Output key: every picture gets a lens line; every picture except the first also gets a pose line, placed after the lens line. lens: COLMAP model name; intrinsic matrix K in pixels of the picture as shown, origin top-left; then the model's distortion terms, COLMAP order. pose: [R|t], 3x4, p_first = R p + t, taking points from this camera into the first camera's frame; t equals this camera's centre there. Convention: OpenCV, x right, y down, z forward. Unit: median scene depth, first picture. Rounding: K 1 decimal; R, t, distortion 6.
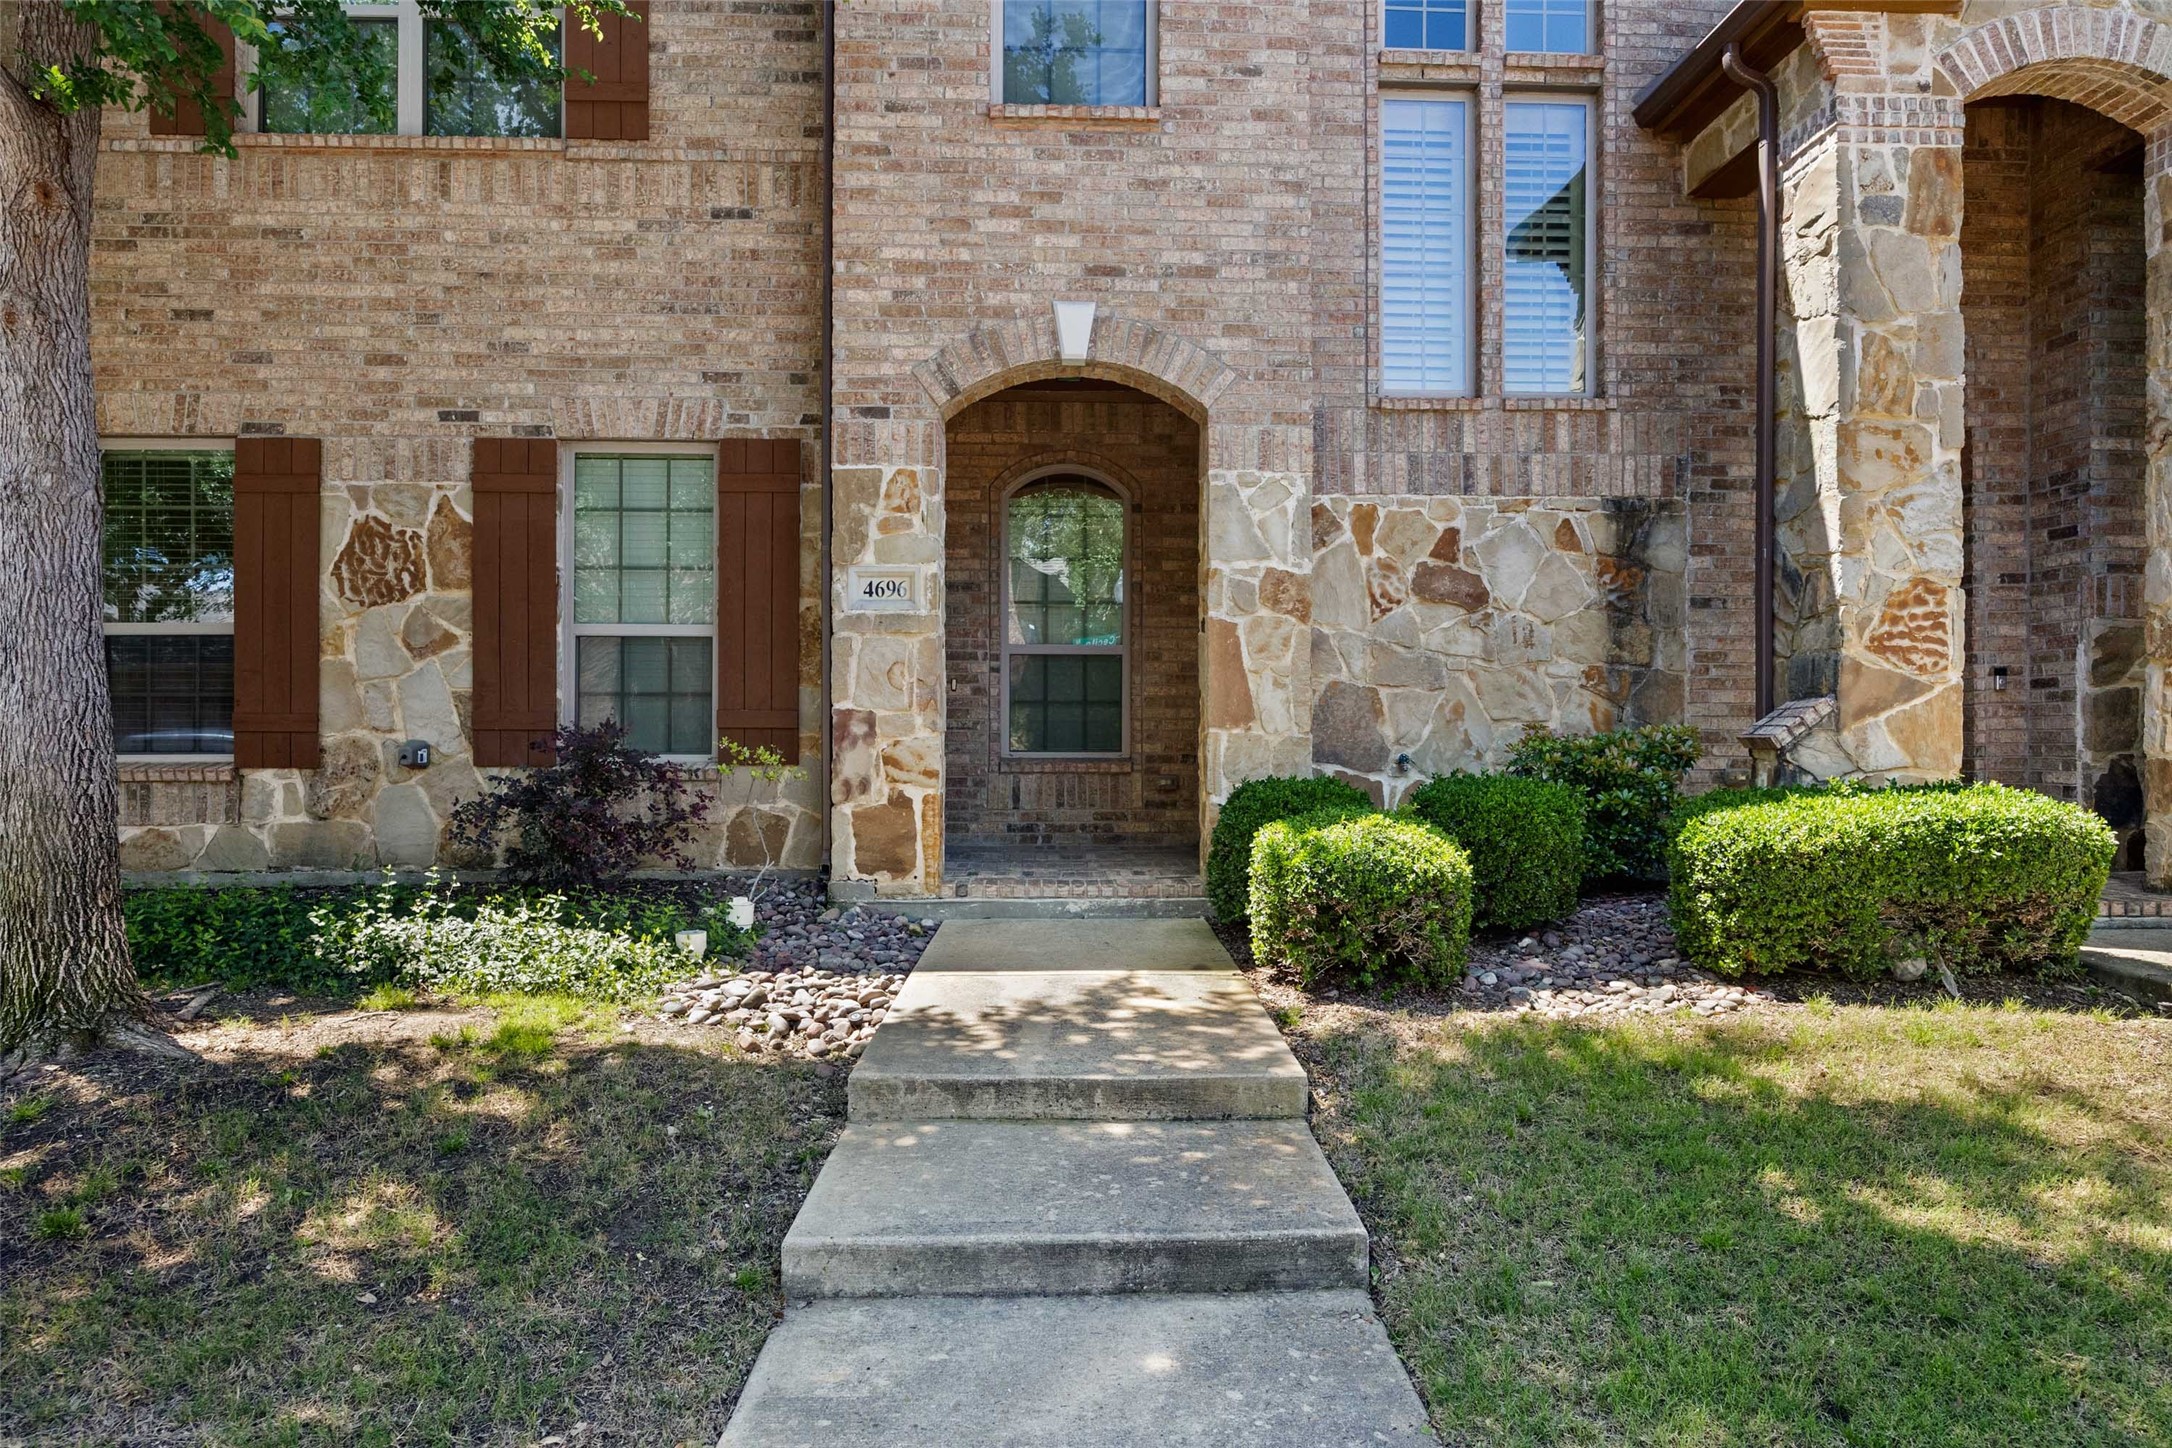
lens RADIAL K [[1369.1, 0, 1090.9], [0, 1369.1, 741.3], [0, 0, 1]] dist [-0.000473, -0.001602]
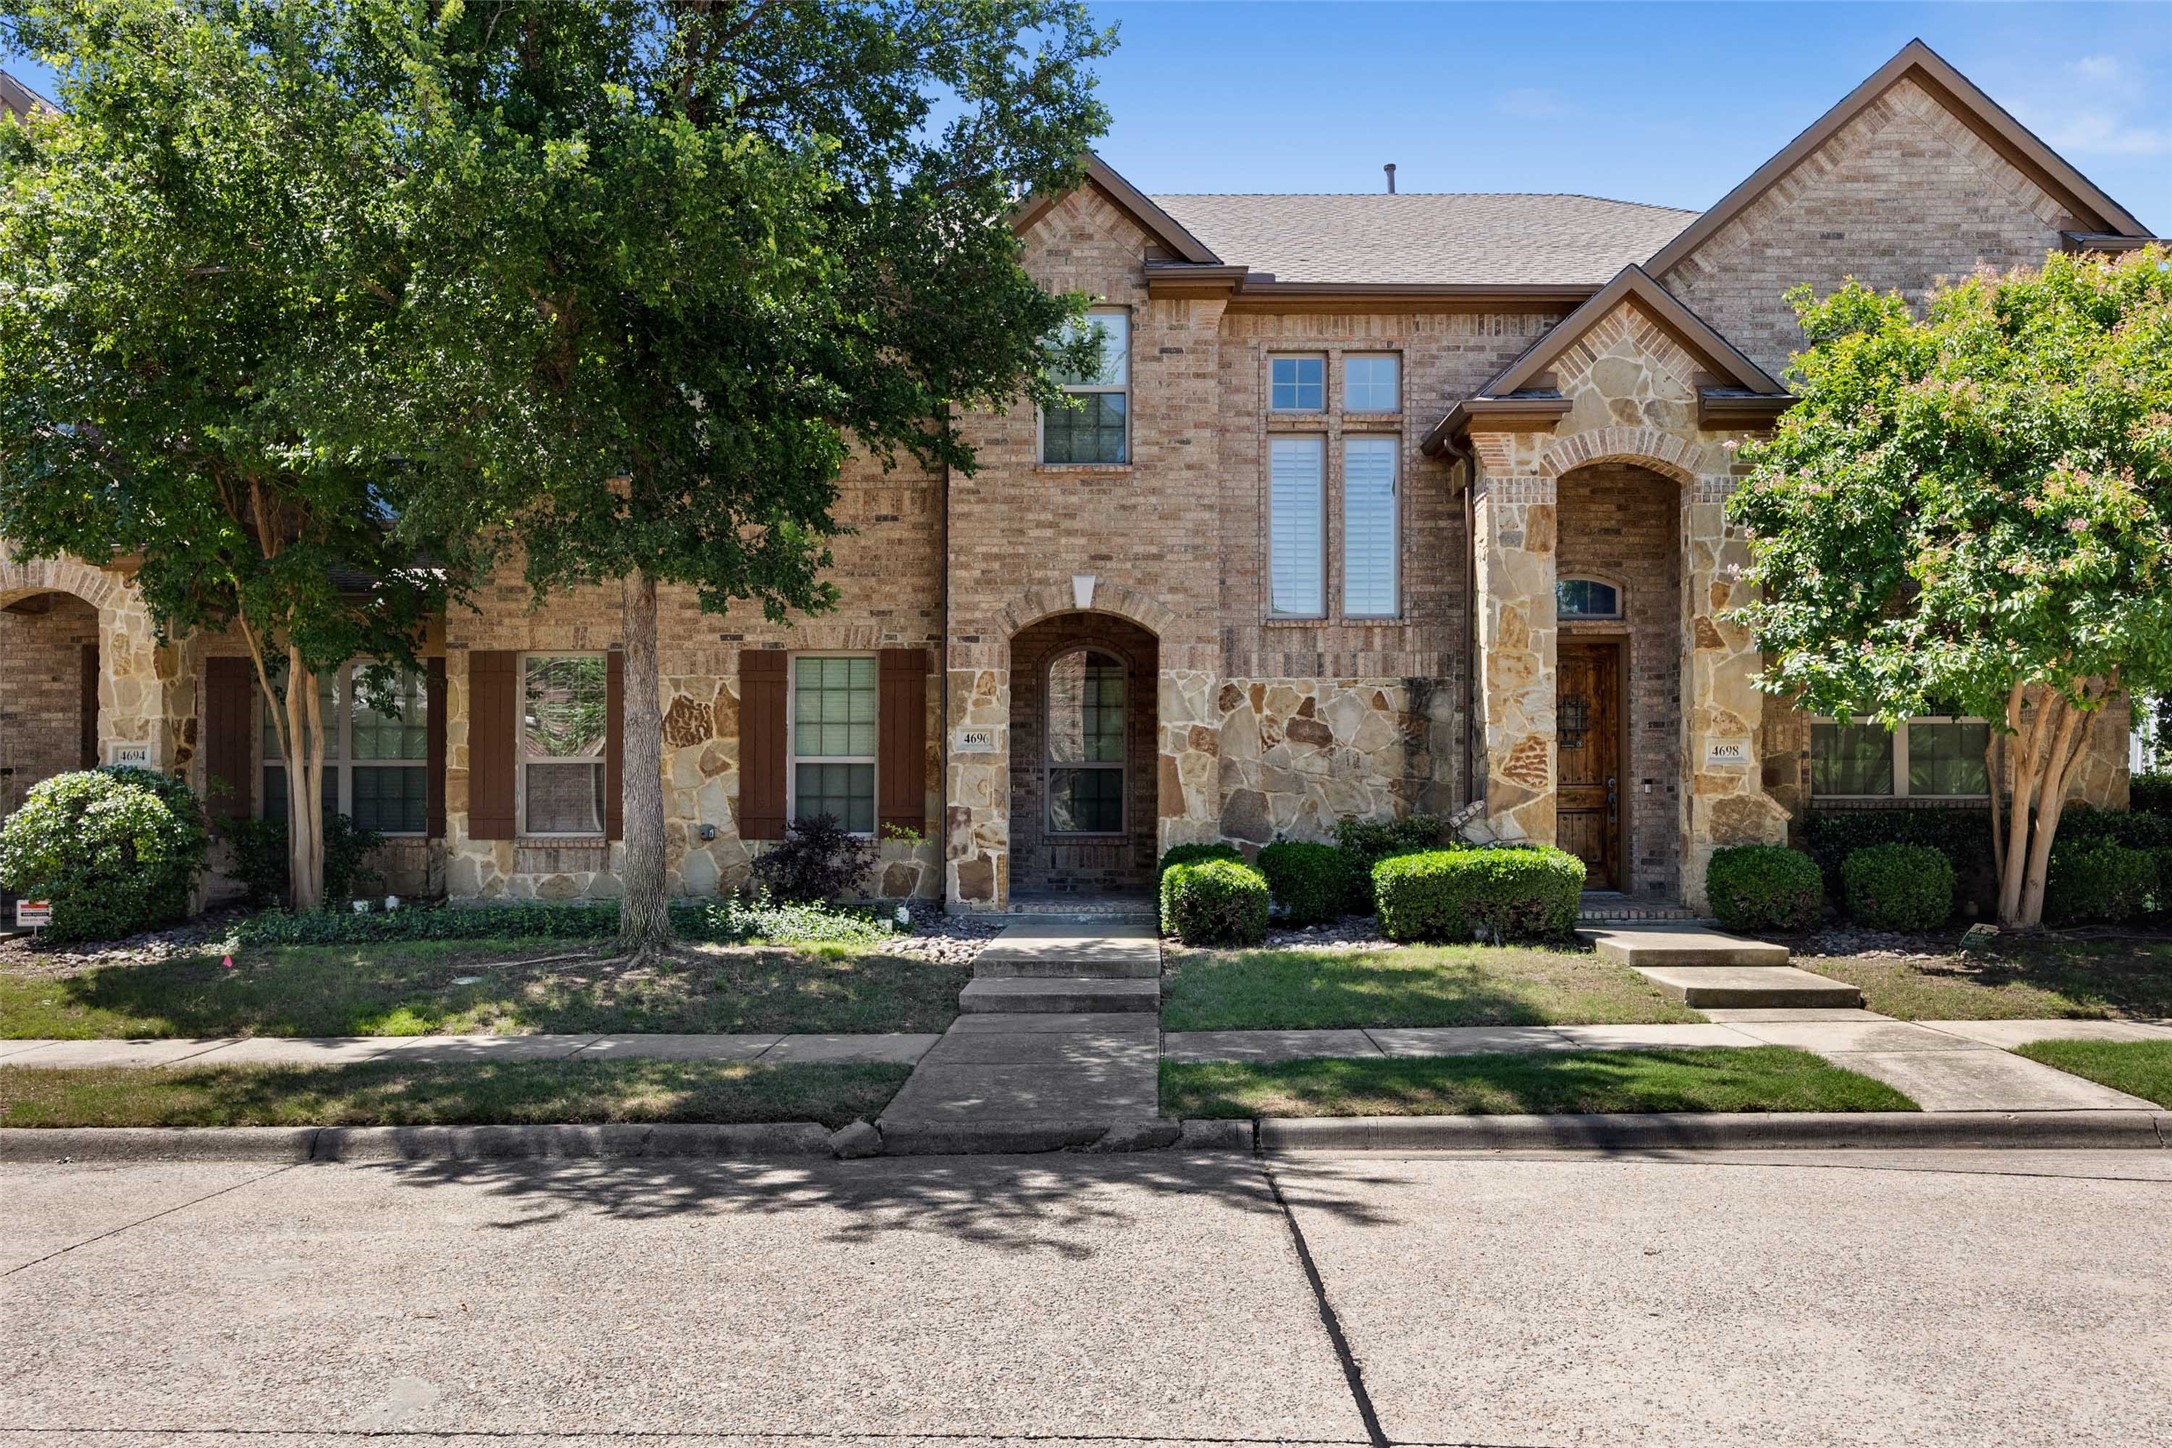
lens RADIAL K [[1742.1, 0, 1098.7], [0, 1742.1, 719.6], [0, 0, 1]] dist [0.001859, -0.000441]
pose [[0.998895, -0.003528, -0.046873, 0.111804], [0.000624, 0.998087, -0.061827, 0.004108], [0.047001, 0.061729, 0.996986, -1.223182]]
